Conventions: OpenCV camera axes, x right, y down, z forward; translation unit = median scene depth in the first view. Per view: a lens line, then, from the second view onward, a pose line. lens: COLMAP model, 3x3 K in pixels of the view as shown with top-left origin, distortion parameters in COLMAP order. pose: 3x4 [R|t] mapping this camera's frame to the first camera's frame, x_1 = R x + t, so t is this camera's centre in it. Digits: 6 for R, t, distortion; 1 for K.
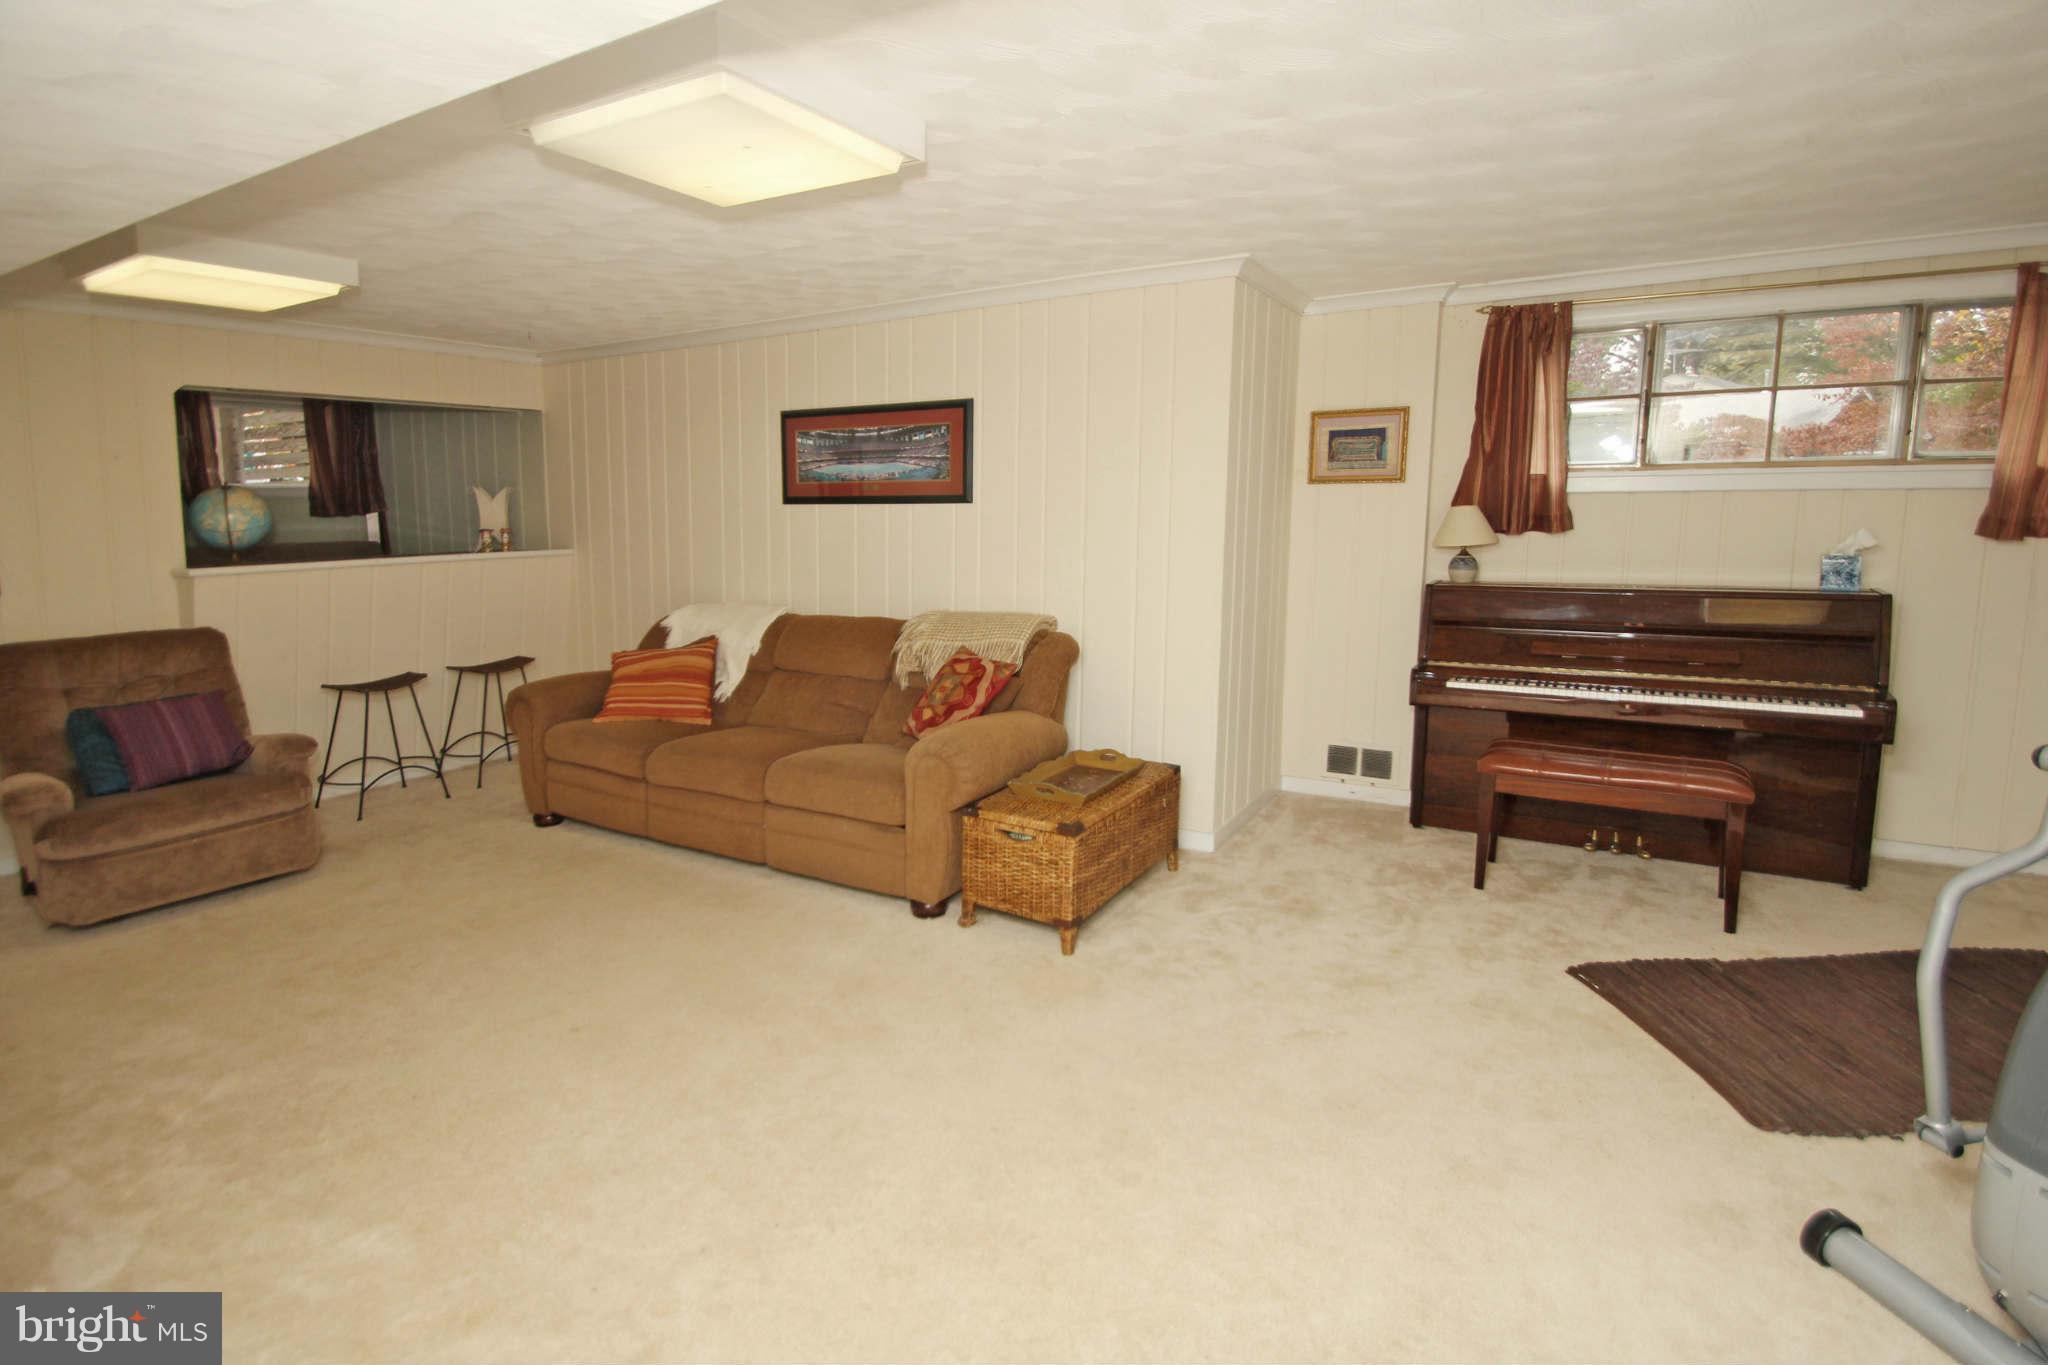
lens RADIAL K [[1040.1, 0, 1023.6], [0, 1040.1, 646.1], [0, 0, 1]] dist [0.016020, -0.017873]
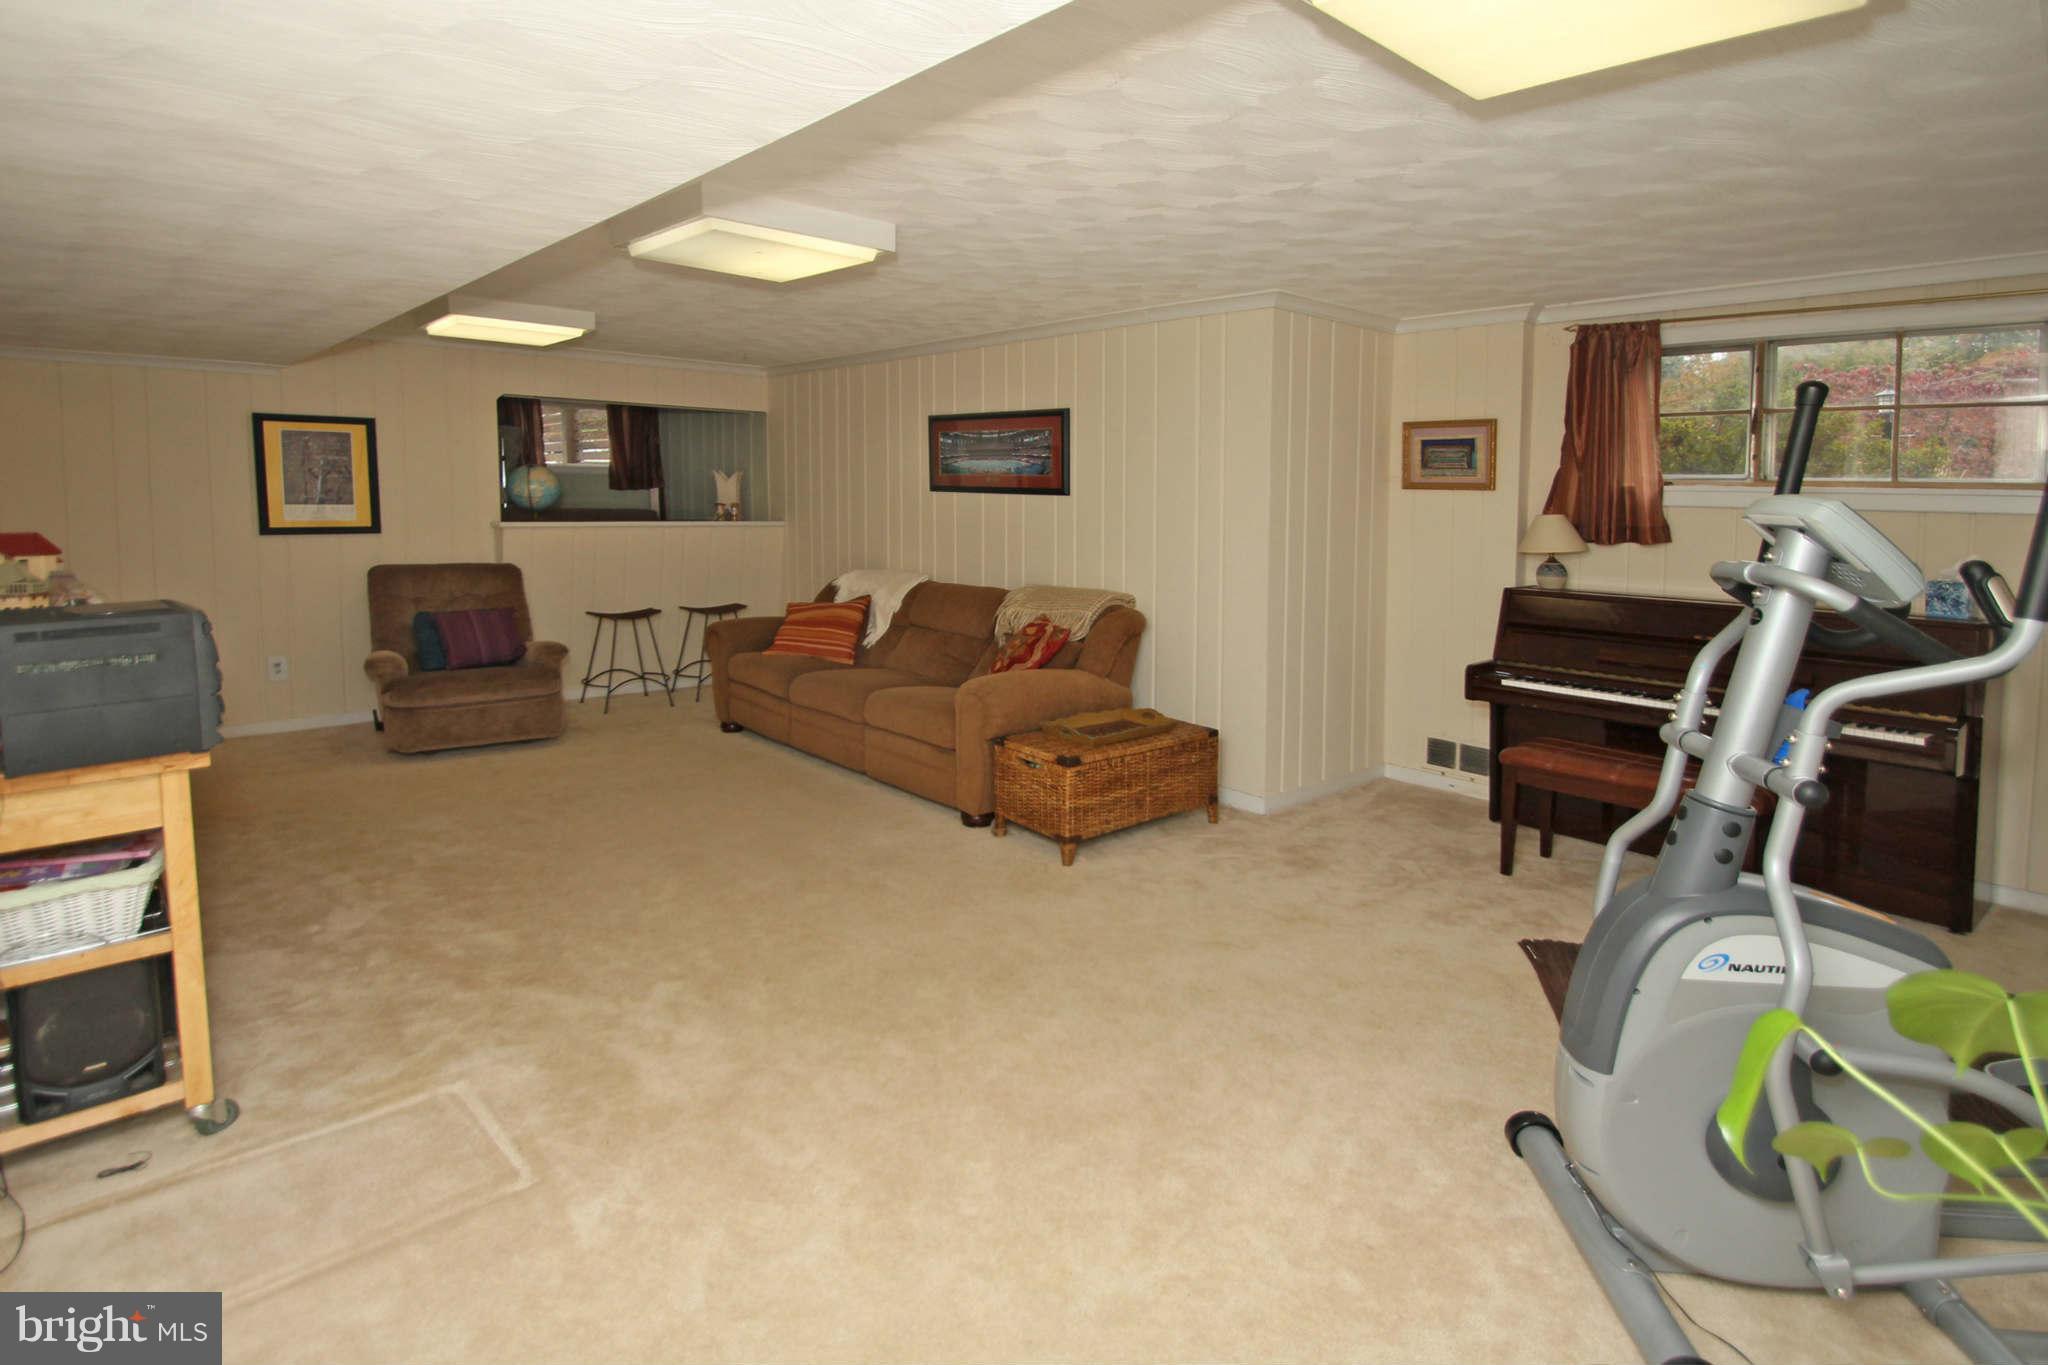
lens RADIAL K [[1012.8, 0, 1029.4], [0, 1012.8, 620.7], [0, 0, 1]] dist [0.015125, -0.015095]
pose [[0.963463, 0.066391, -0.259481, 0.221875], [-0.069802, 0.997553, -0.003943, 0.012956], [0.258585, 0.021911, 0.965740, -0.128358]]
